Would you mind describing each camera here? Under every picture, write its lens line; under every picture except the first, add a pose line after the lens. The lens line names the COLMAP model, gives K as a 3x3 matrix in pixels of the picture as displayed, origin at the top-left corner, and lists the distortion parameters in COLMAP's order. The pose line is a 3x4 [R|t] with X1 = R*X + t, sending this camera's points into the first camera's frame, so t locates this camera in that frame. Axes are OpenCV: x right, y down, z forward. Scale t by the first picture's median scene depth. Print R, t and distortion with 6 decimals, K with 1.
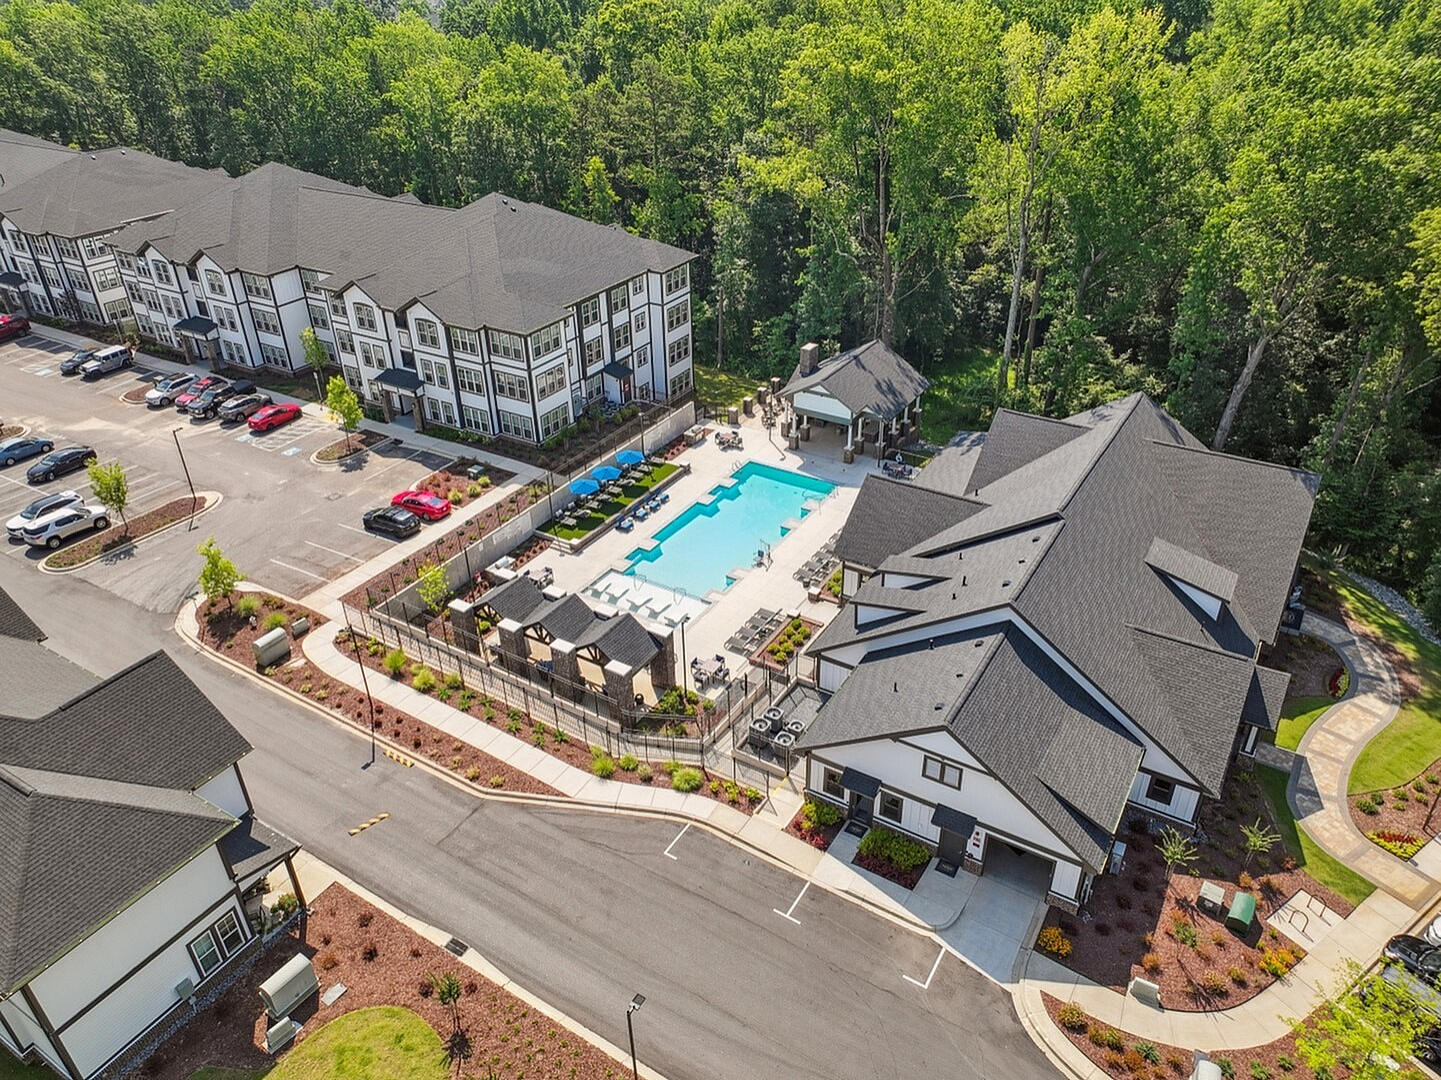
lens RADIAL K [[1033.2, 0, 720.5], [0, 1033.2, 540.0], [0, 0, 1]] dist [0.001124, 0.001403]
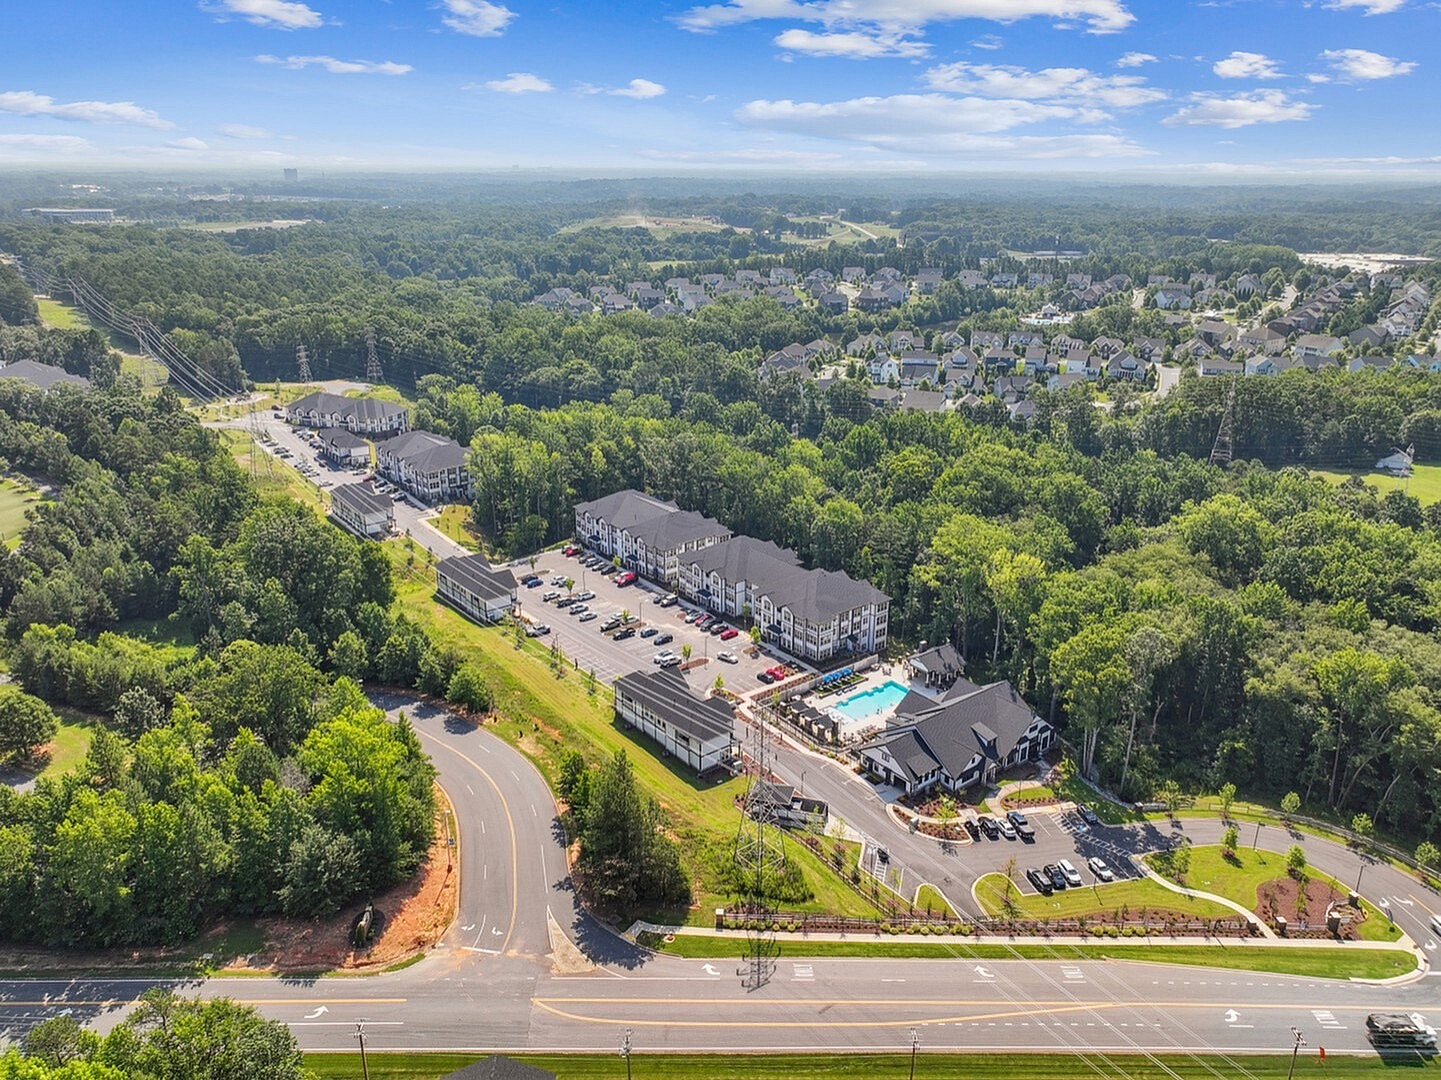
lens RADIAL K [[1033.2, 0, 720.5], [0, 1033.2, 540.0], [0, 0, 1]] dist [0.001124, 0.001403]
pose [[0.938474, 0.140480, -0.315487, 0.427822], [-0.198016, 0.967331, -0.158302, 0.089260], [0.282942, 0.211034, 0.935633, -1.822659]]
